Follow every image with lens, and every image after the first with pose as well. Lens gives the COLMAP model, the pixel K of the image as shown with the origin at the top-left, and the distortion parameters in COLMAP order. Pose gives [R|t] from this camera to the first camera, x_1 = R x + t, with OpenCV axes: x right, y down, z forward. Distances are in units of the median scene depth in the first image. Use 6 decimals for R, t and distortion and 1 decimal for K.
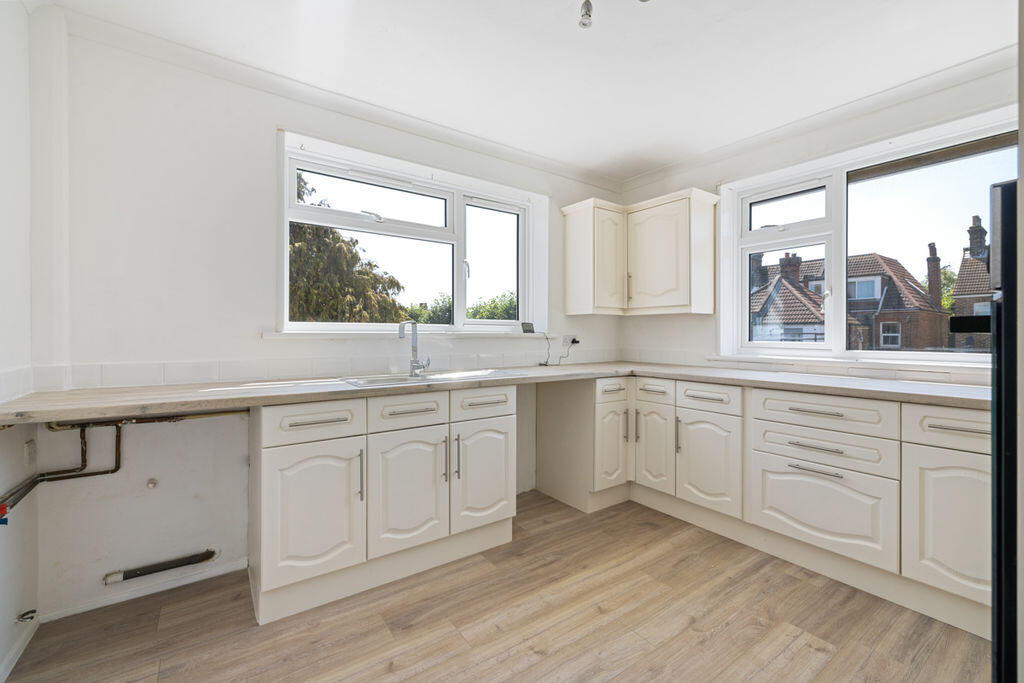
lens RADIAL K [[438.4, 0, 512.0], [0, 438.4, 341.5], [0, 0, 1]] dist [0.000862, 0.000921]
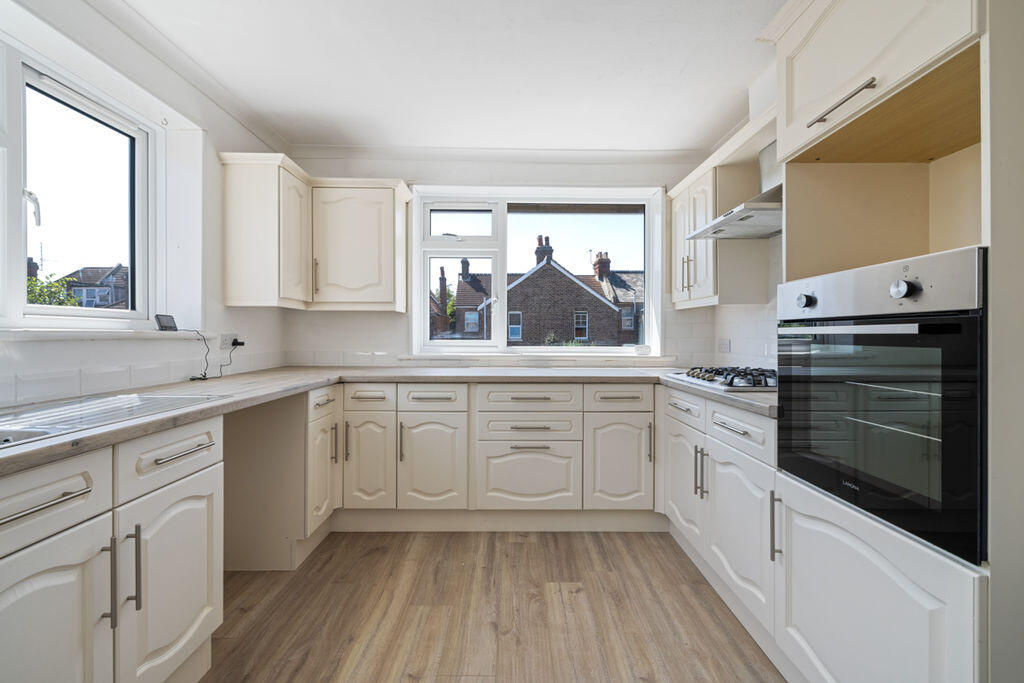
lens RADIAL K [[433.9, 0, 512.0], [0, 433.9, 341.5], [0, 0, 1]] dist [0.000285, -0.000046]
pose [[0.569865, -0.014427, 0.821612, -0.242287], [0.011790, 0.999887, 0.009380, -0.005382], [-0.821654, 0.004341, 0.569971, 0.284316]]
